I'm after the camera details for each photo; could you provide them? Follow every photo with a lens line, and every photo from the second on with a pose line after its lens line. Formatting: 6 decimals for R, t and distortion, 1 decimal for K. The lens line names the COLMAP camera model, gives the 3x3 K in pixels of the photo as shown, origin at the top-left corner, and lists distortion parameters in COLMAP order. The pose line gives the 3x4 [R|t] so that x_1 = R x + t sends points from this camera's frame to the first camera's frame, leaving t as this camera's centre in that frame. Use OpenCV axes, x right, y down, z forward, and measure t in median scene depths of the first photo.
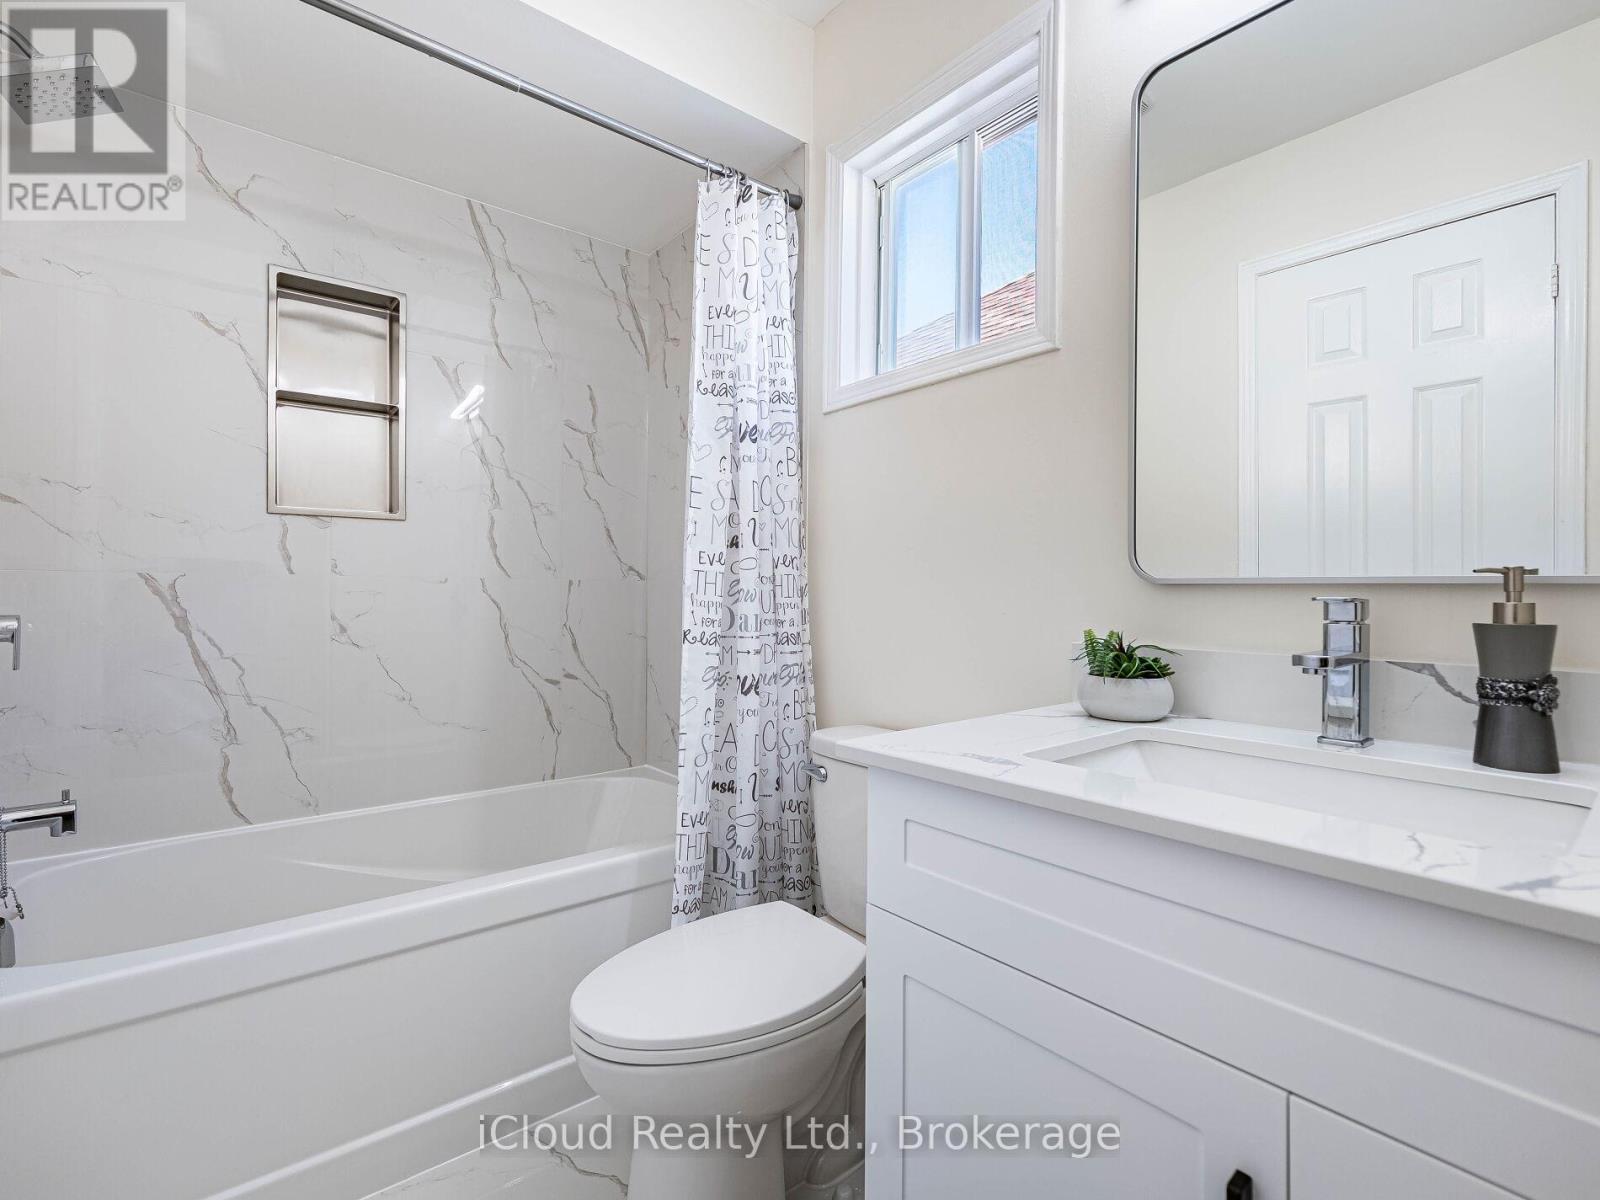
lens RADIAL K [[771.2, 0, 793.8], [0, 771.2, 603.0], [0, 0, 1]] dist [-0.000007, -0.000040]
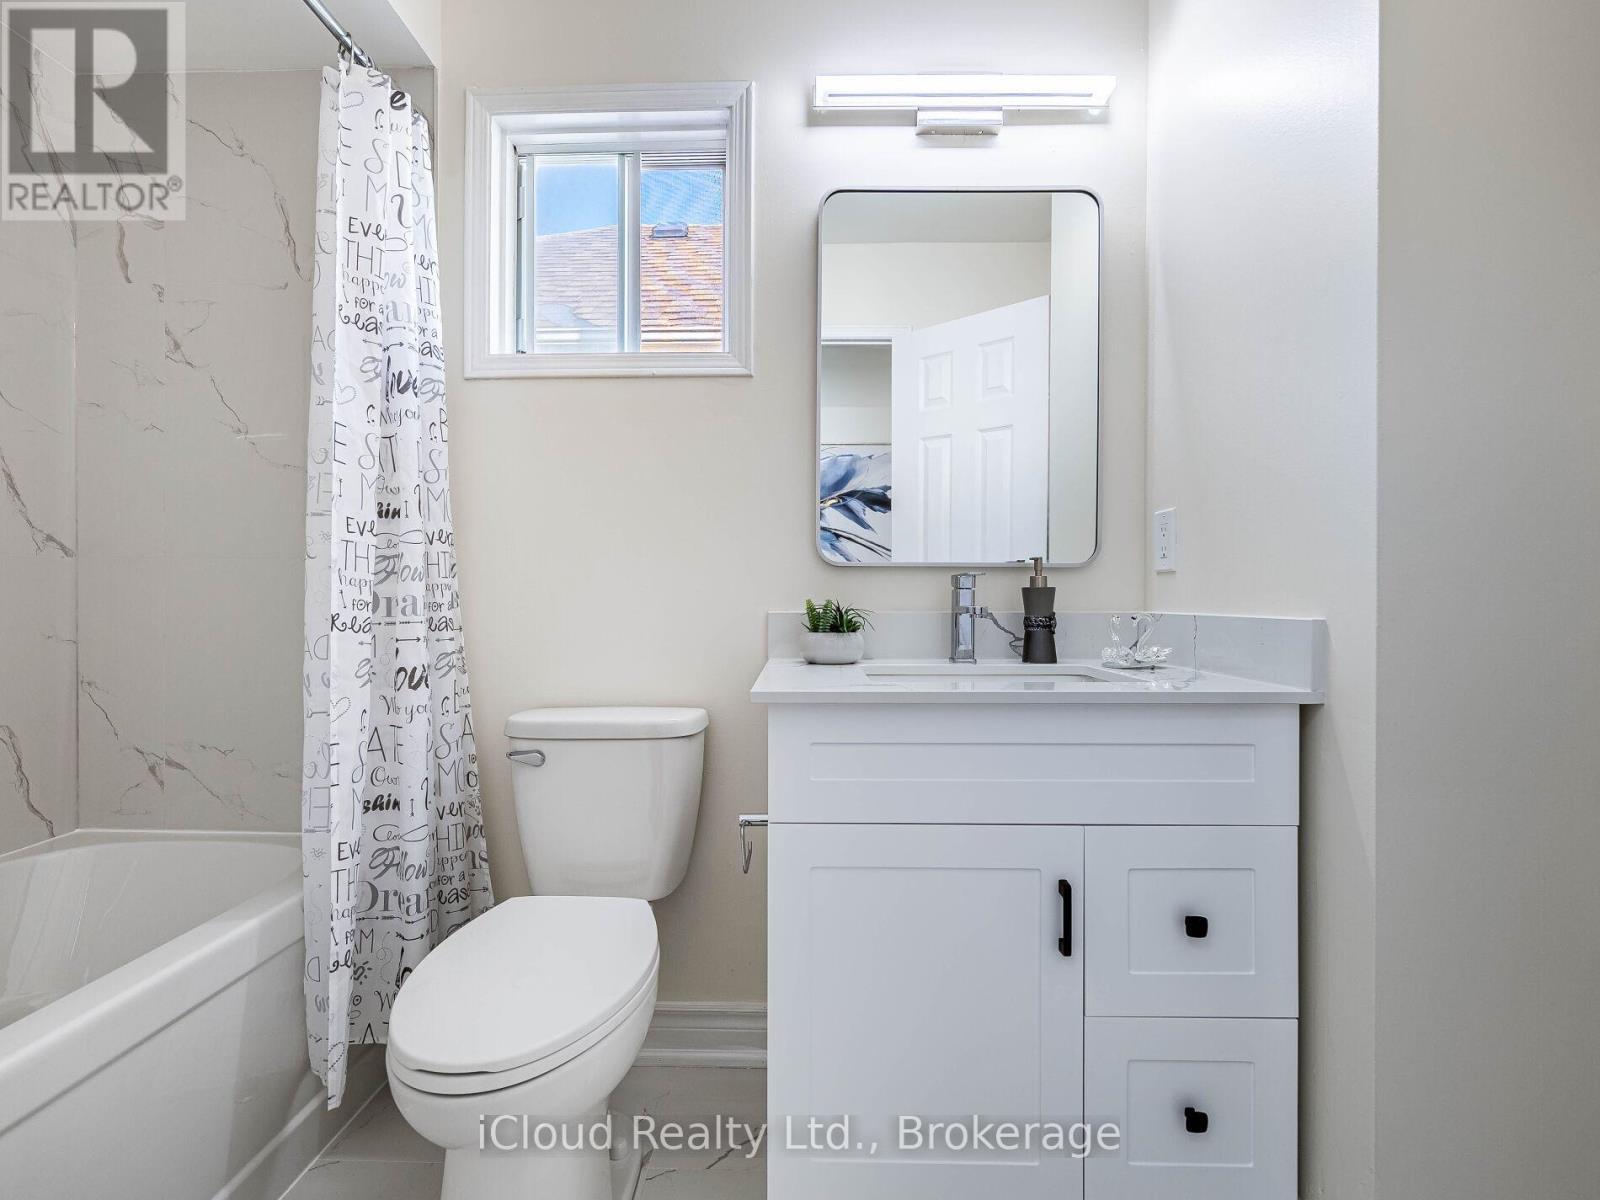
lens RADIAL K [[750.7, 0, 799.7], [0, 750.7, 615.6], [0, 0, 1]] dist [0.001219, 0.000244]
pose [[0.642571, -0.017582, 0.766025, -0.421923], [0.013402, 0.999842, 0.011707, 0.033031], [-0.766109, 0.002744, 0.642705, 0.130402]]
